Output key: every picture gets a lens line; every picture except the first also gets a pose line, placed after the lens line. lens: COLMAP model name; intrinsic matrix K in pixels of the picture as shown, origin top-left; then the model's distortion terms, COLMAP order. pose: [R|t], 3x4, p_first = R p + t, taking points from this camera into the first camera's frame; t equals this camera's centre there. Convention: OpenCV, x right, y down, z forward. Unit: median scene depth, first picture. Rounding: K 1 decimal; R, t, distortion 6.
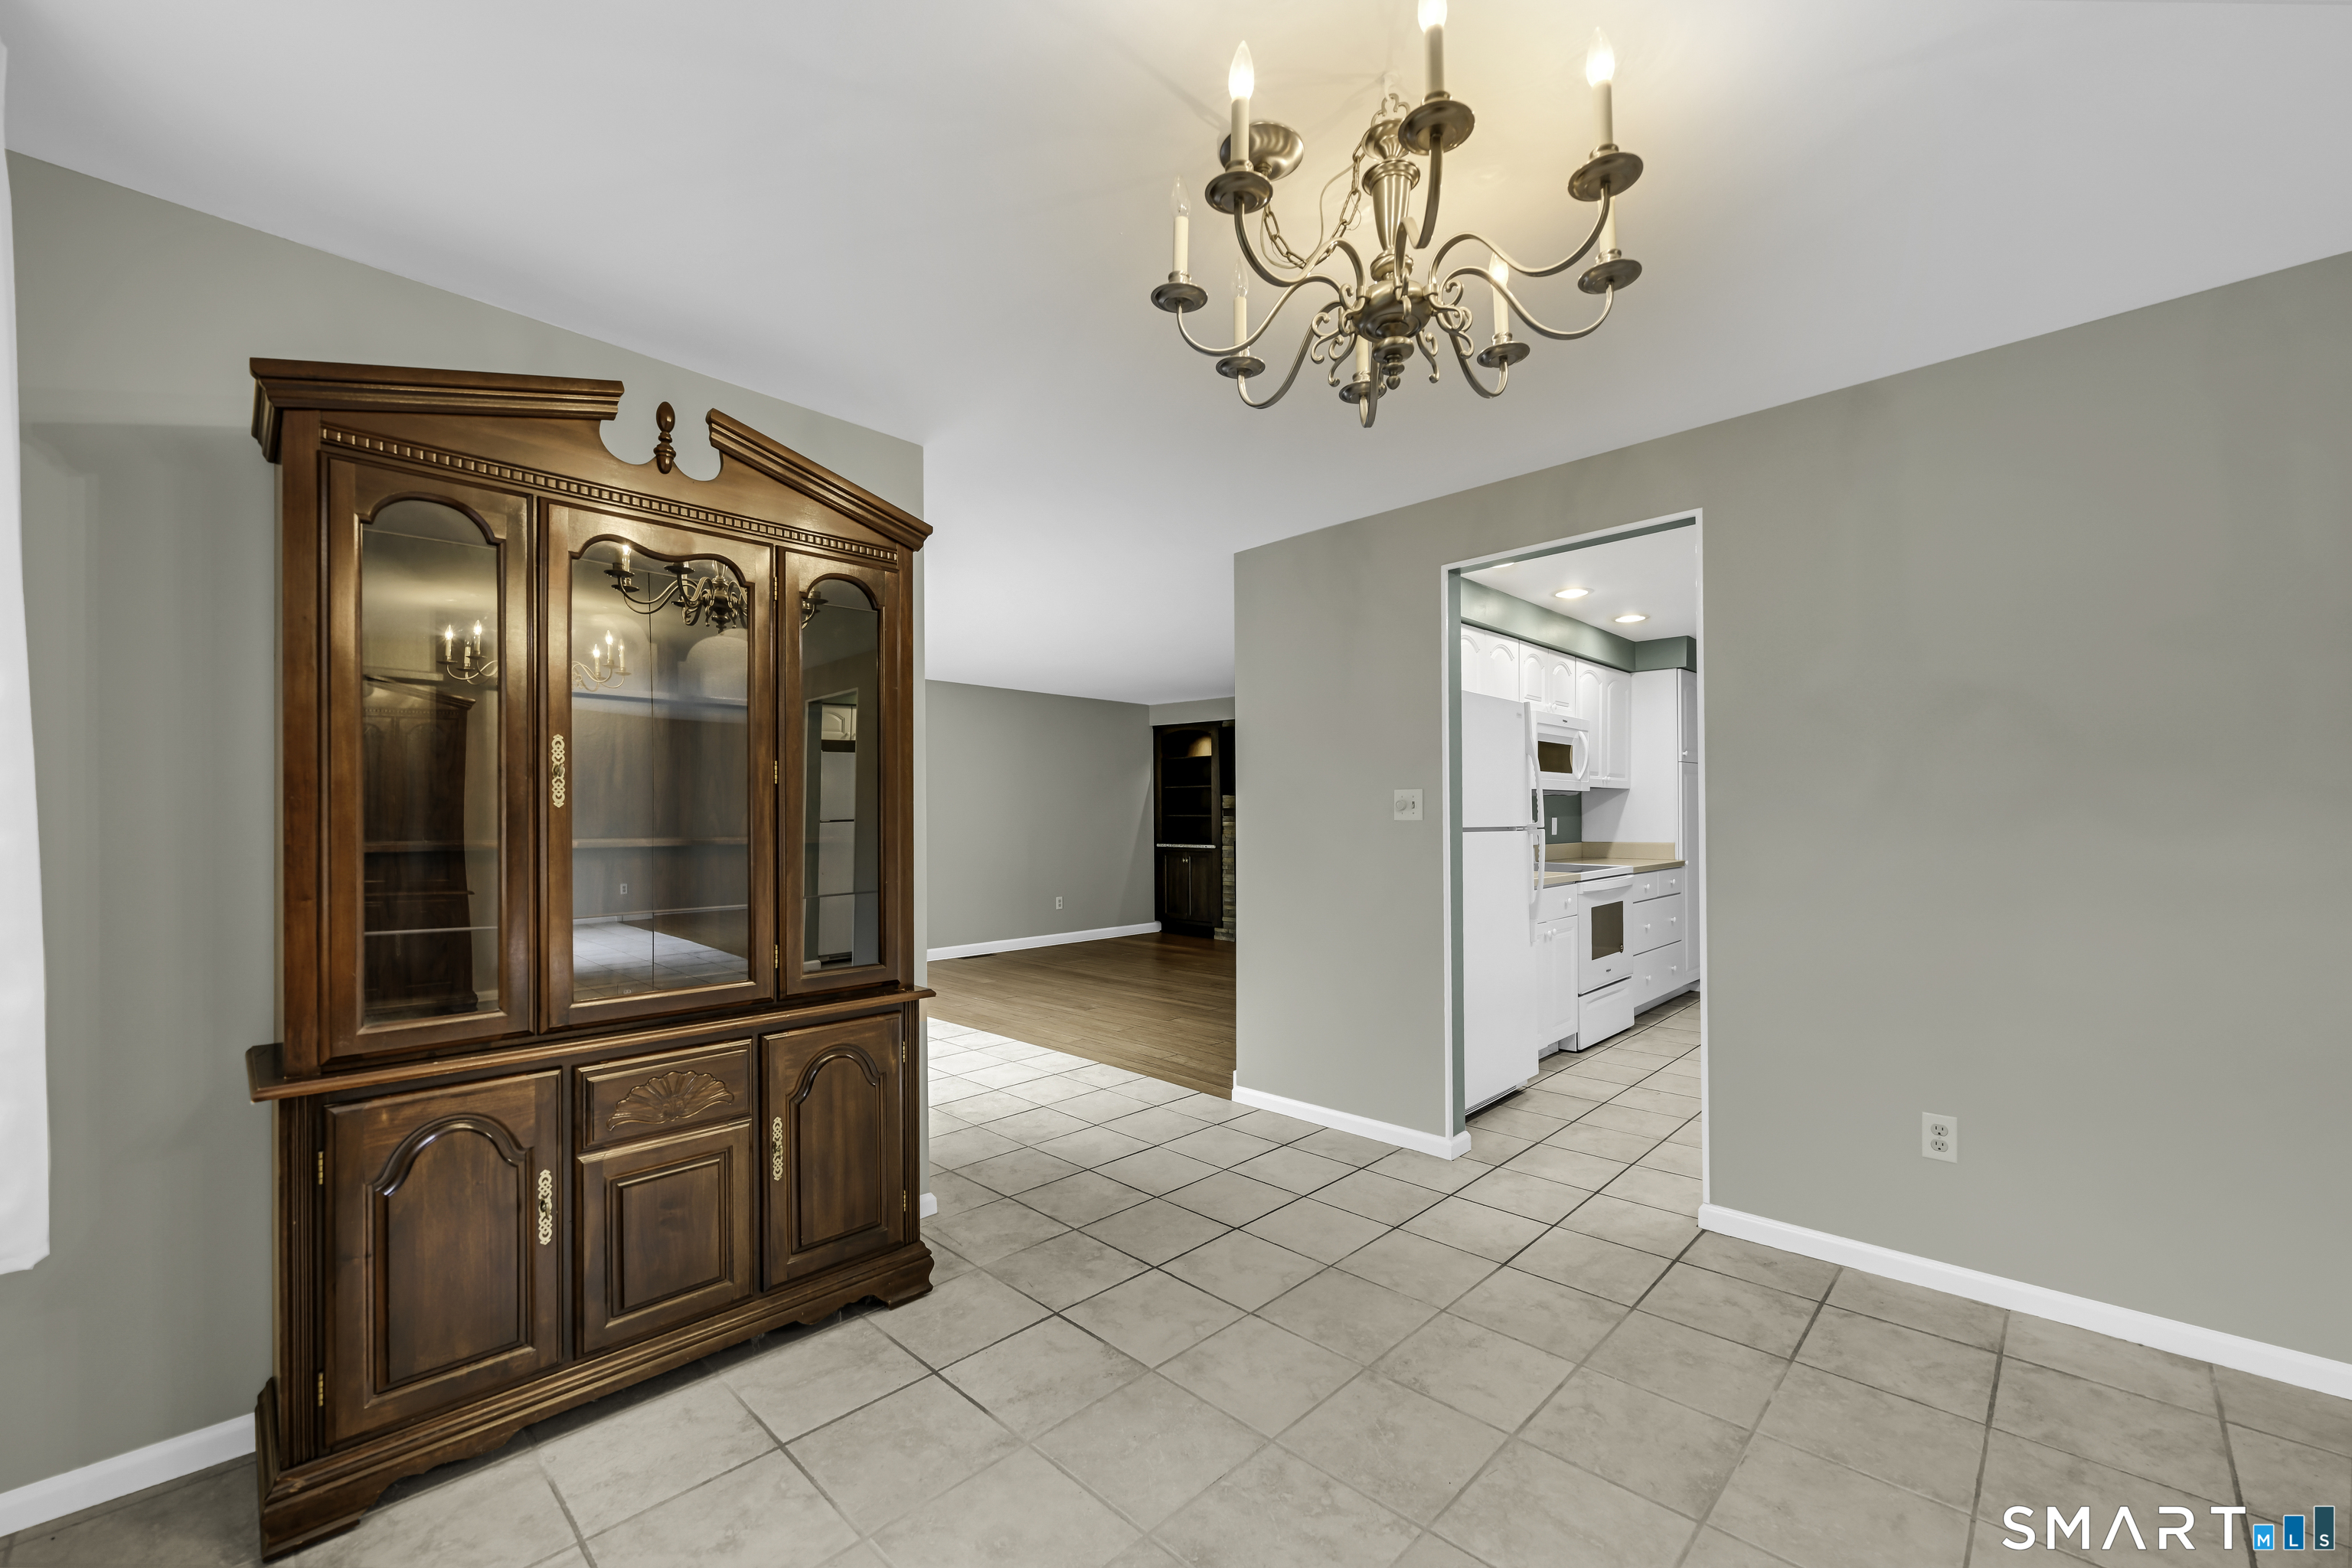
lens RADIAL K [[949.6, 0, 1187.6], [0, 949.6, 803.0], [0, 0, 1]] dist [-0.002740, -0.000237]
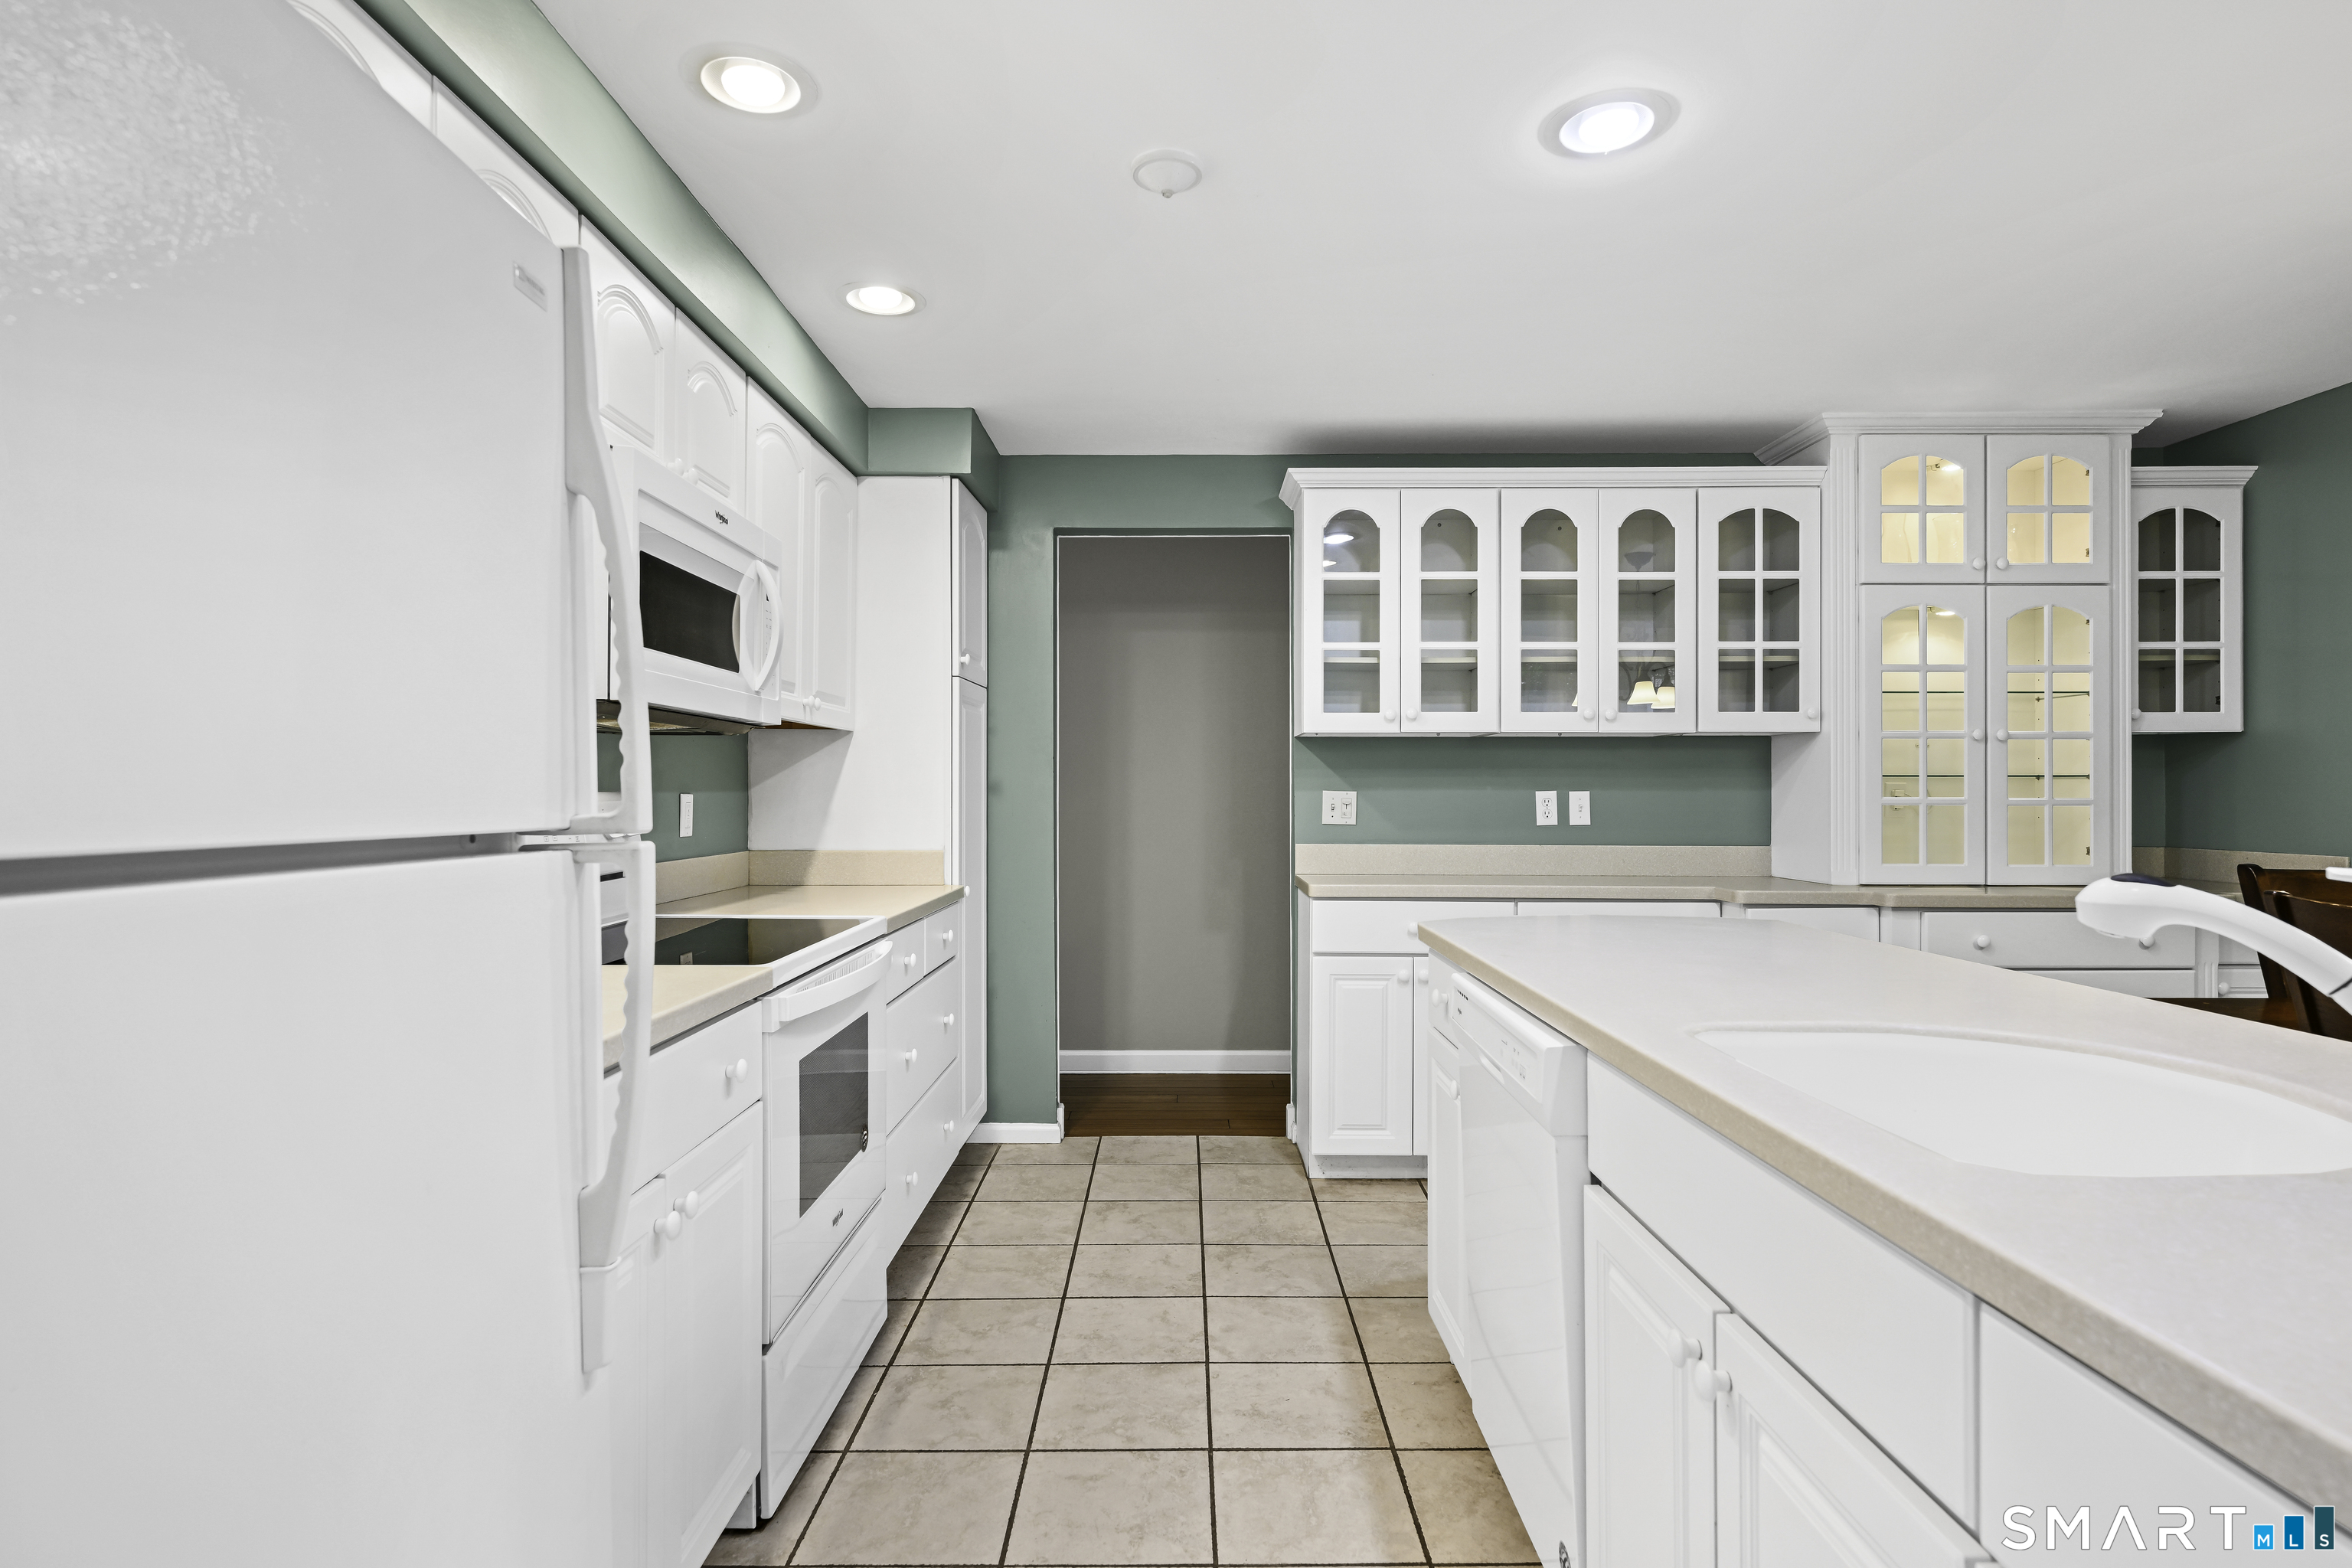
lens RADIAL K [[1212.2, 0, 1184.9], [0, 1212.2, 790.4], [0, 0, 1]] dist [-0.007137, -0.000318]
pose [[0.718370, 0.007532, 0.695620, 0.207144], [-0.011642, 0.999932, 0.001196, 0.012673], [-0.695563, -0.008957, 0.718409, 0.547549]]
